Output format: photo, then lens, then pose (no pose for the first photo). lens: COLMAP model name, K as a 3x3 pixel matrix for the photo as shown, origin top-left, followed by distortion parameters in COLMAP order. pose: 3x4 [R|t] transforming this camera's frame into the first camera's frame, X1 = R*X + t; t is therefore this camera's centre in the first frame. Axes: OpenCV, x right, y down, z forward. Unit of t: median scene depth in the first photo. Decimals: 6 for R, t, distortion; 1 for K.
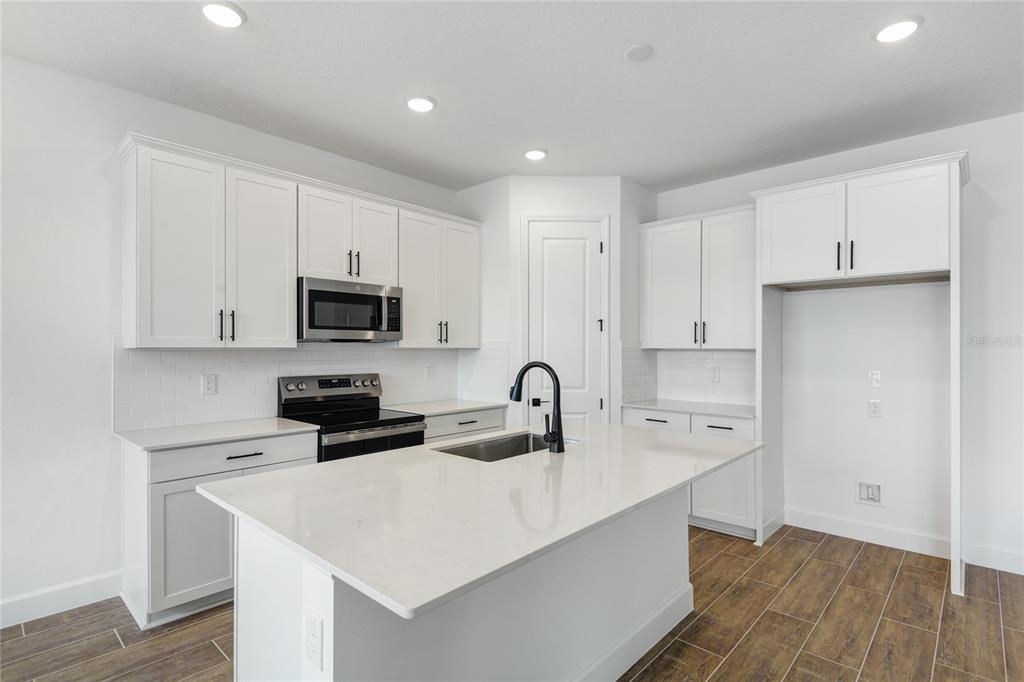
lens RADIAL K [[503.0, 0, 519.6], [0, 503.0, 346.2], [0, 0, 1]] dist [0.006021, -0.000274]
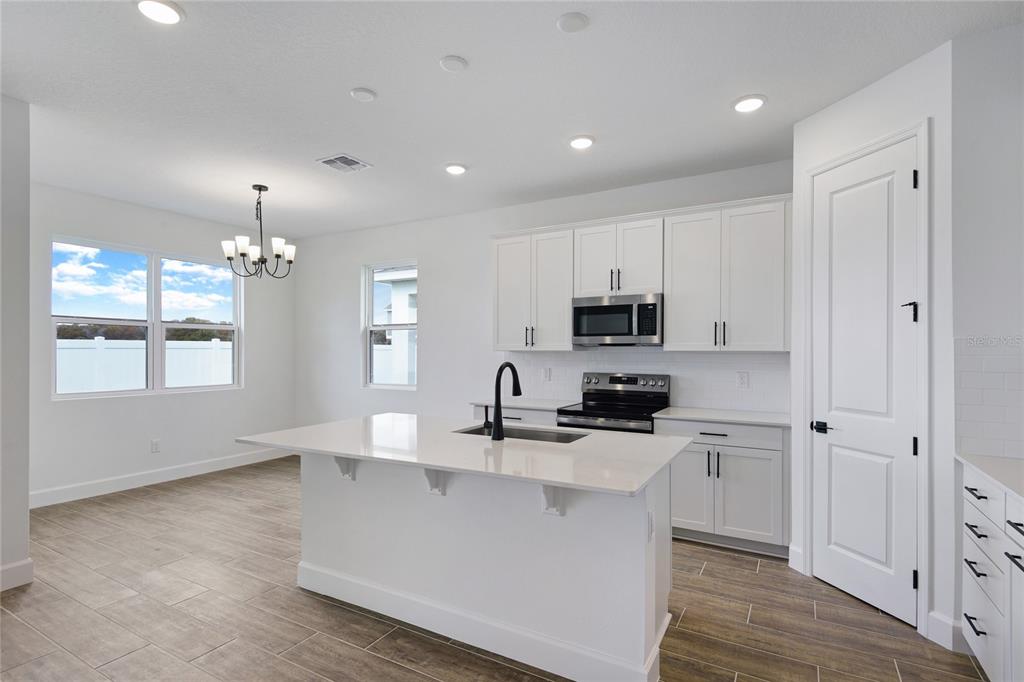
lens RADIAL K [[503.0, 0, 518.0], [0, 503.0, 345.4], [0, 0, 1]] dist [0.006021, -0.000274]
pose [[0.219296, -0.011072, -0.975596, 0.738845], [0.000670, 0.999937, -0.011198, 0.003544], [0.975658, 0.001802, 0.219289, 0.490119]]
